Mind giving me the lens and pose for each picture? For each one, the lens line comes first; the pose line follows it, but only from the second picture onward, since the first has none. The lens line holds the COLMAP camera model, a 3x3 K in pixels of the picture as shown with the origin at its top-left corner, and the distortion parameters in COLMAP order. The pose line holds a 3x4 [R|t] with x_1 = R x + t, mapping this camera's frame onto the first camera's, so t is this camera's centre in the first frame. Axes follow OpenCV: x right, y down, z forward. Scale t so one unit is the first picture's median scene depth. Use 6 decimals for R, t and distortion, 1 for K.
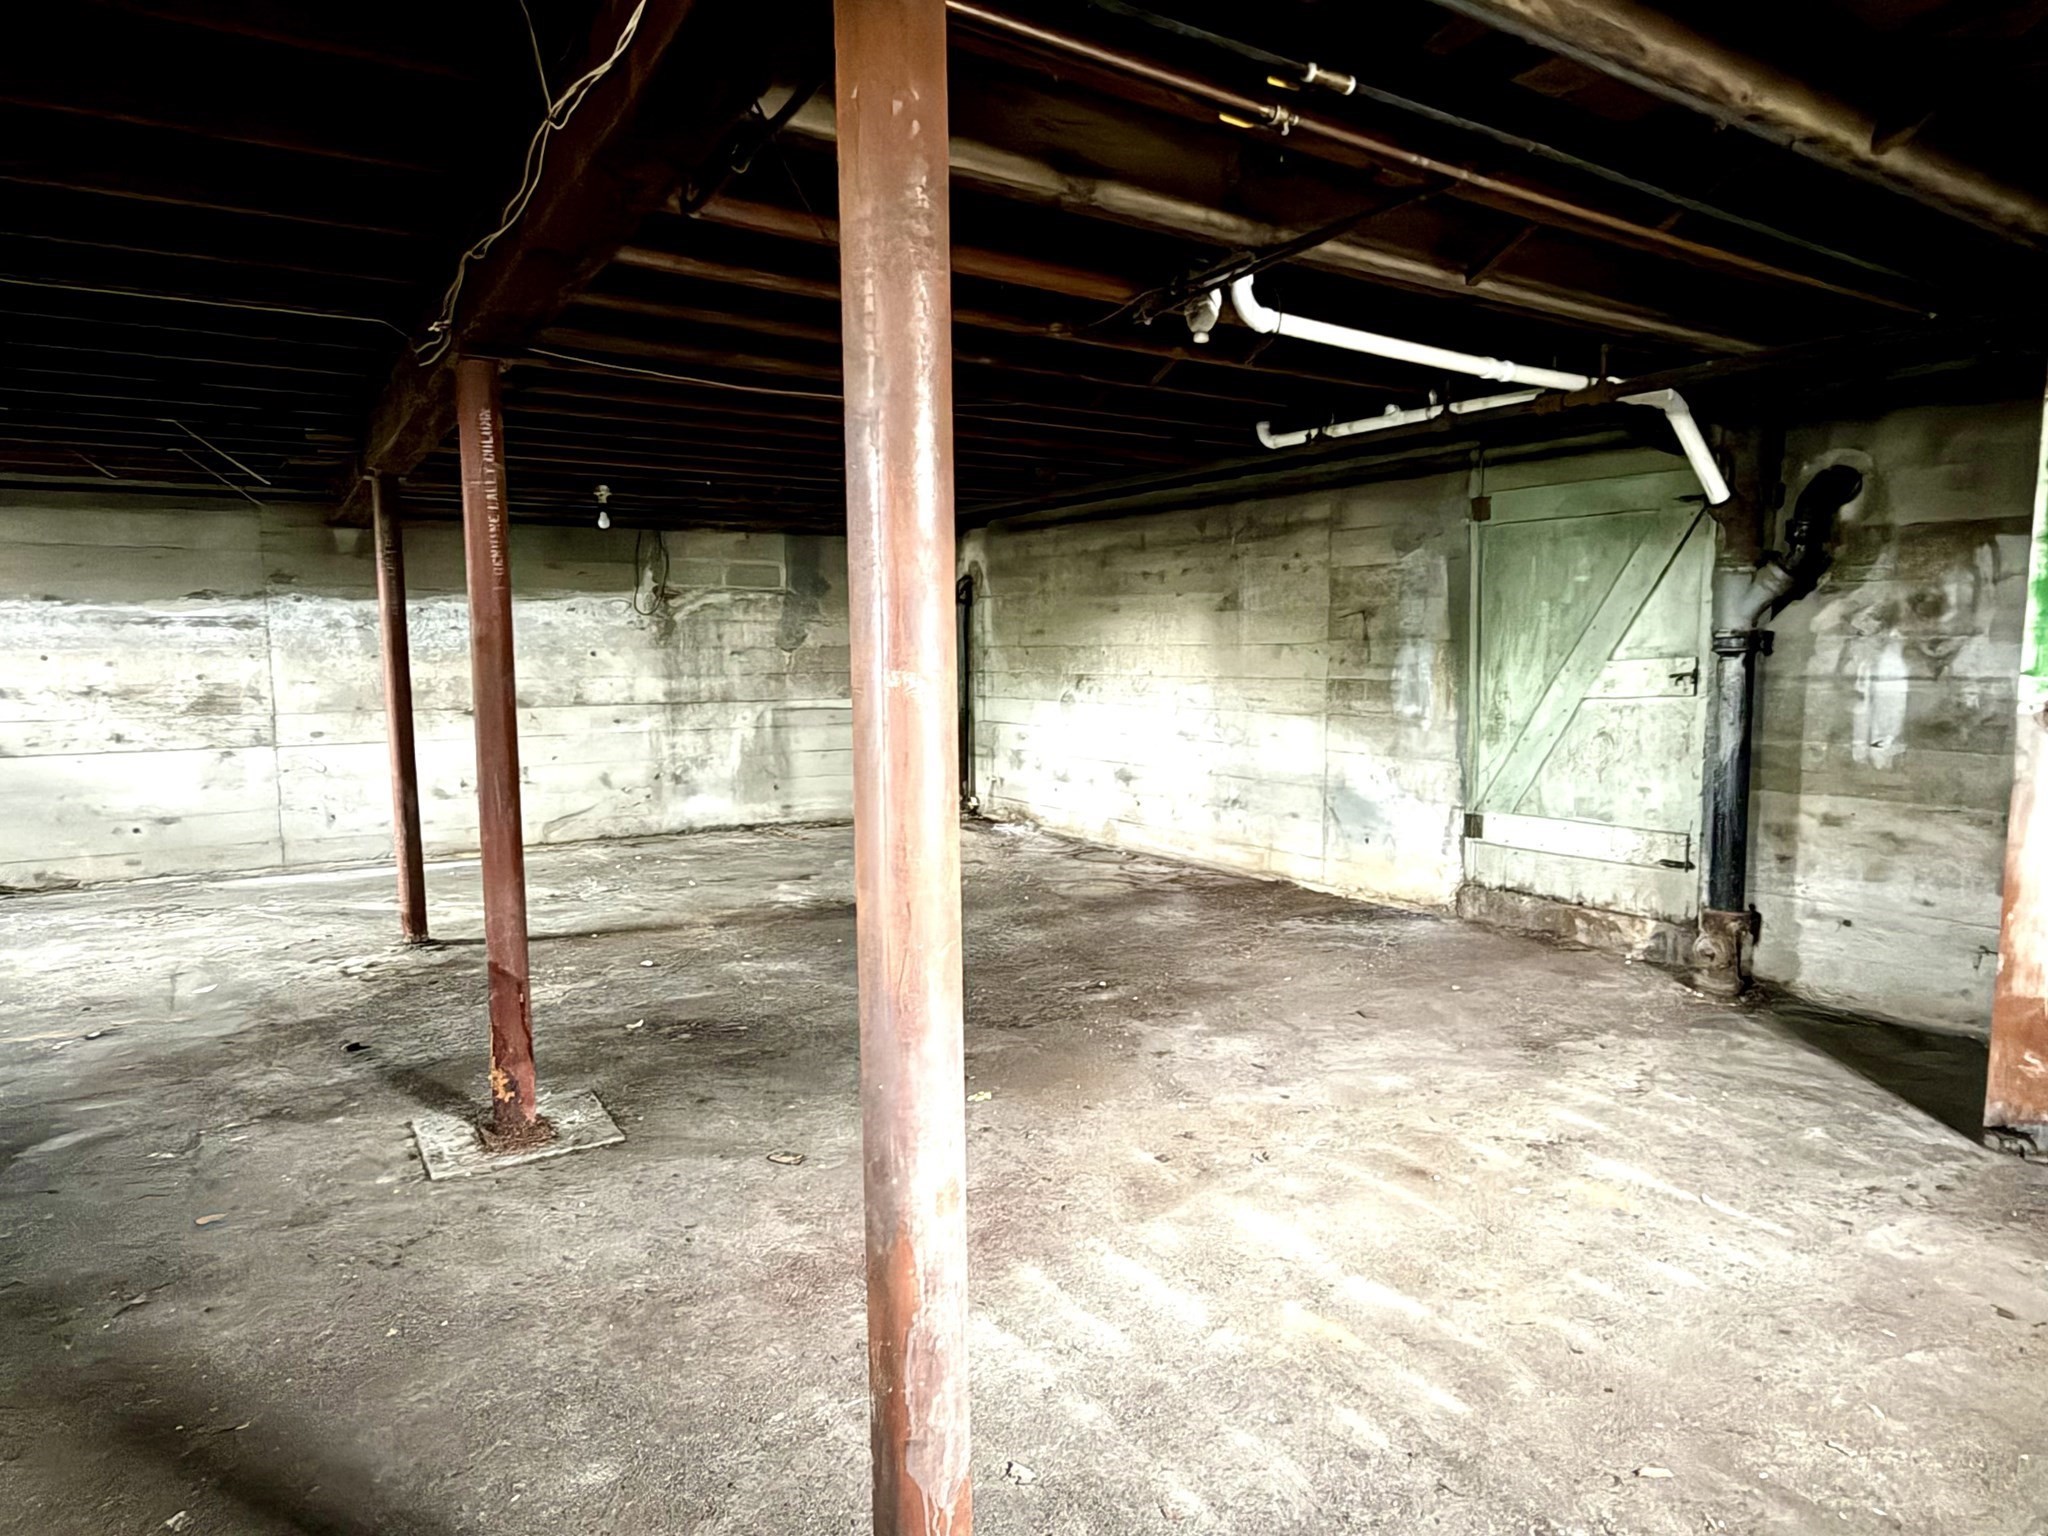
lens RADIAL K [[1248.9, 0, 1015.3], [0, 1248.9, 772.2], [0, 0, 1]] dist [-0.000346, 0.001616]
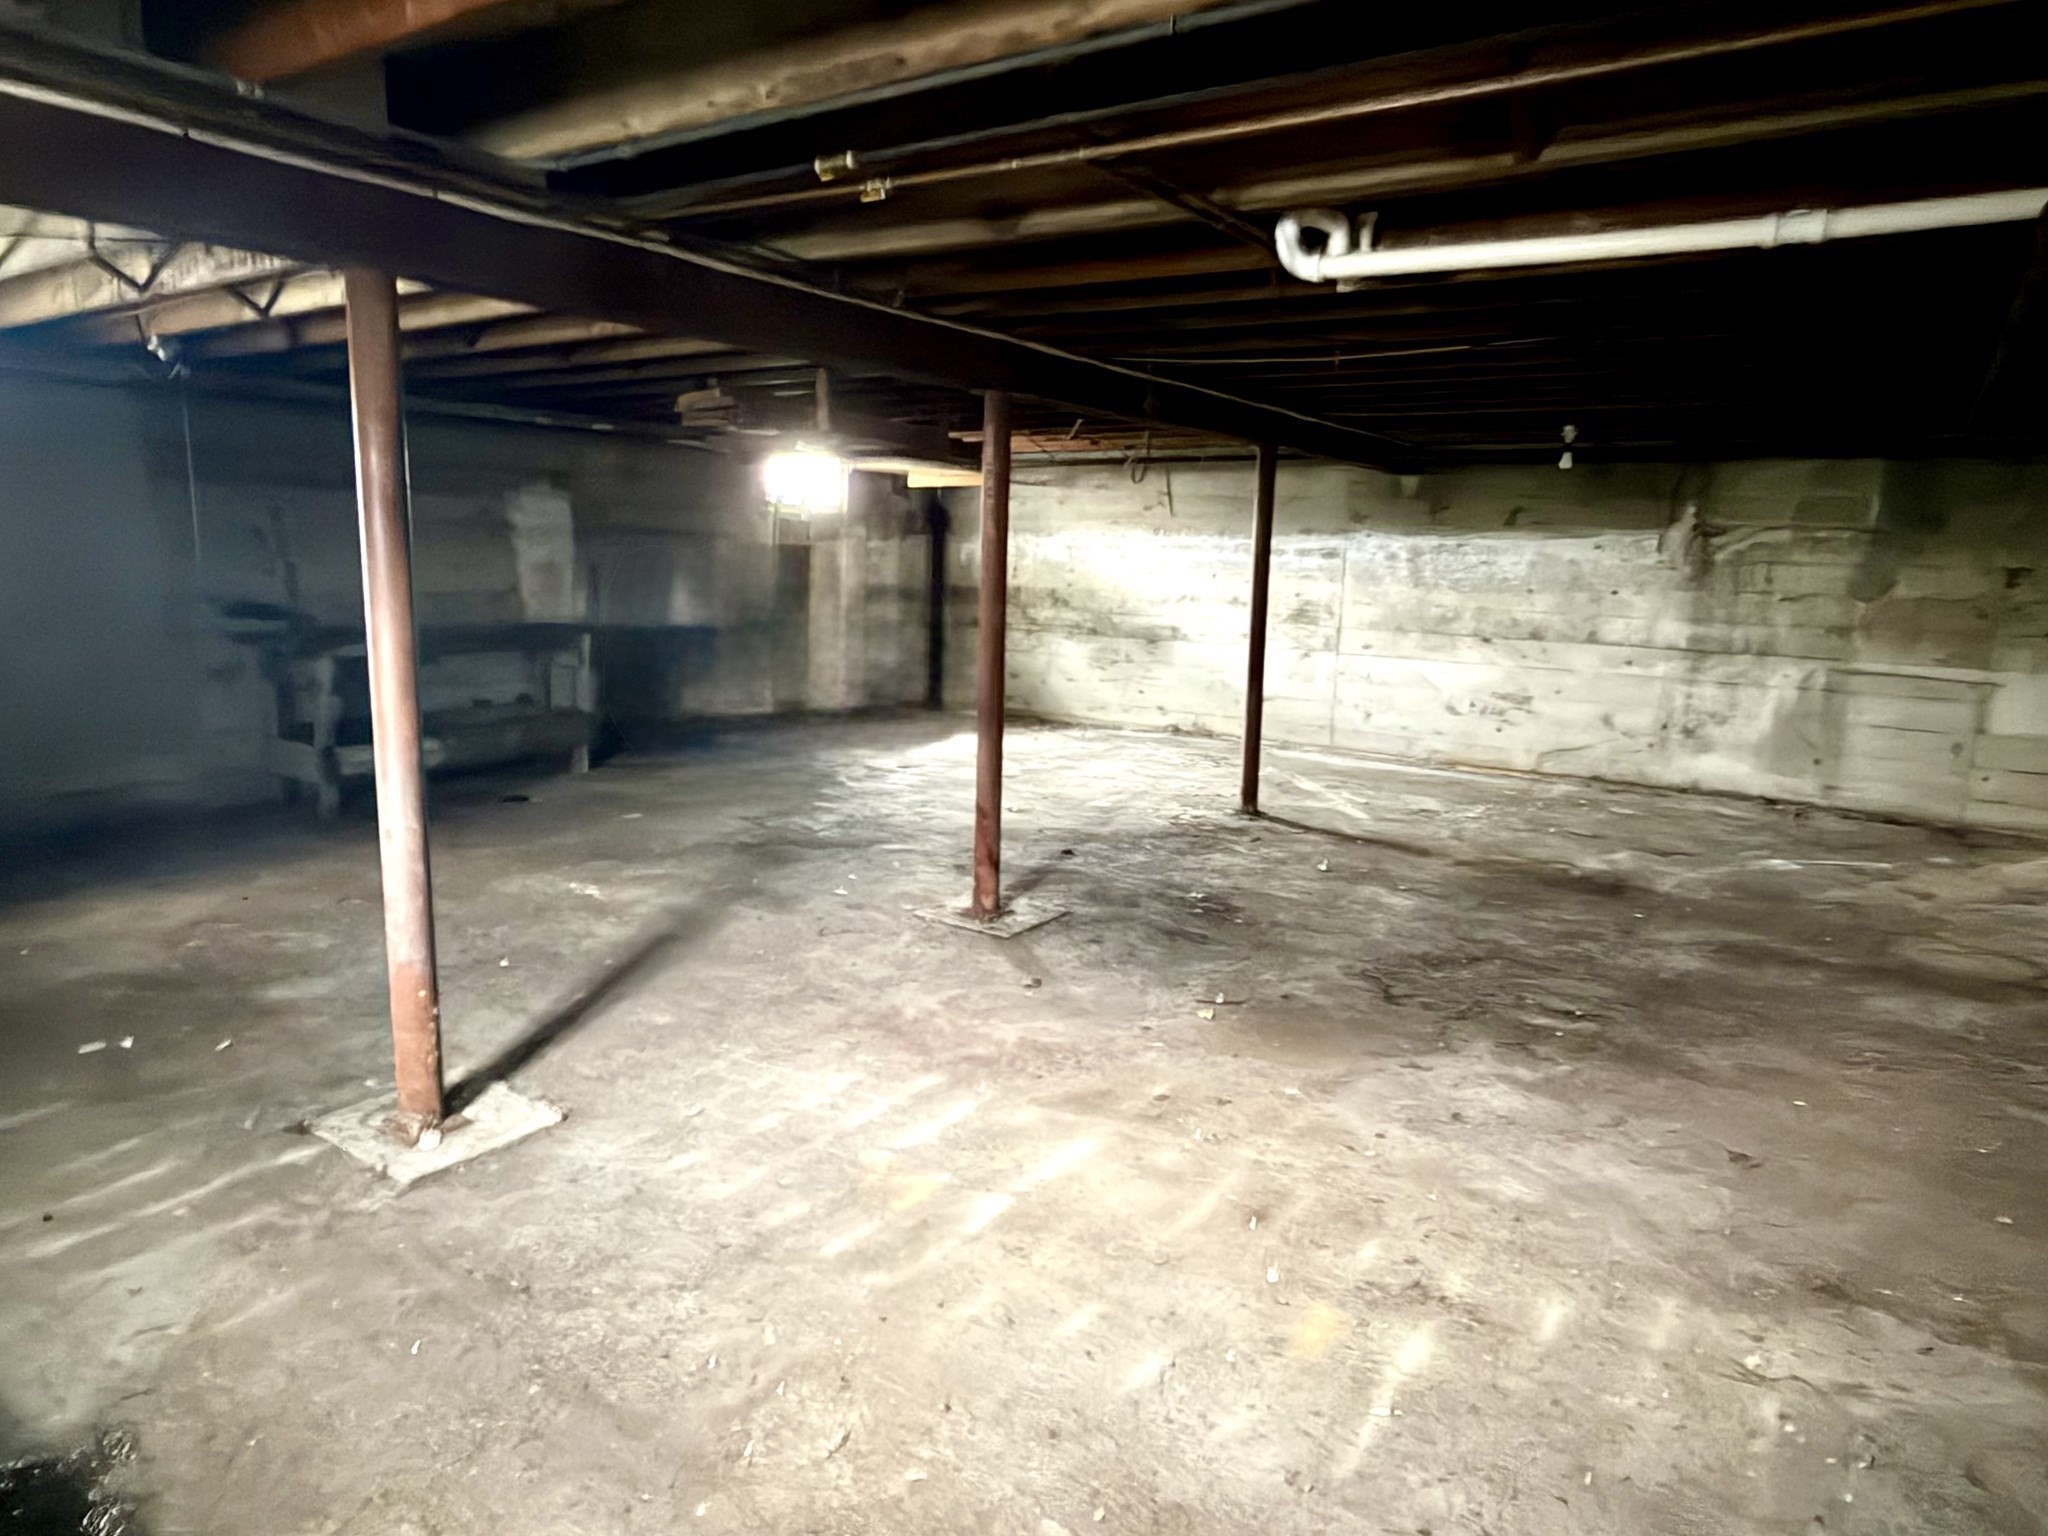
lens RADIAL K [[1248.9, 0, 1013.2], [0, 1248.9, 766.6], [0, 0, 1]] dist [-0.000346, 0.001616]
pose [[0.388602, 0.178834, -0.903884, 0.446272], [-0.122220, 0.982320, 0.141807, -0.047028], [0.913264, 0.055366, 0.403589, 0.199311]]
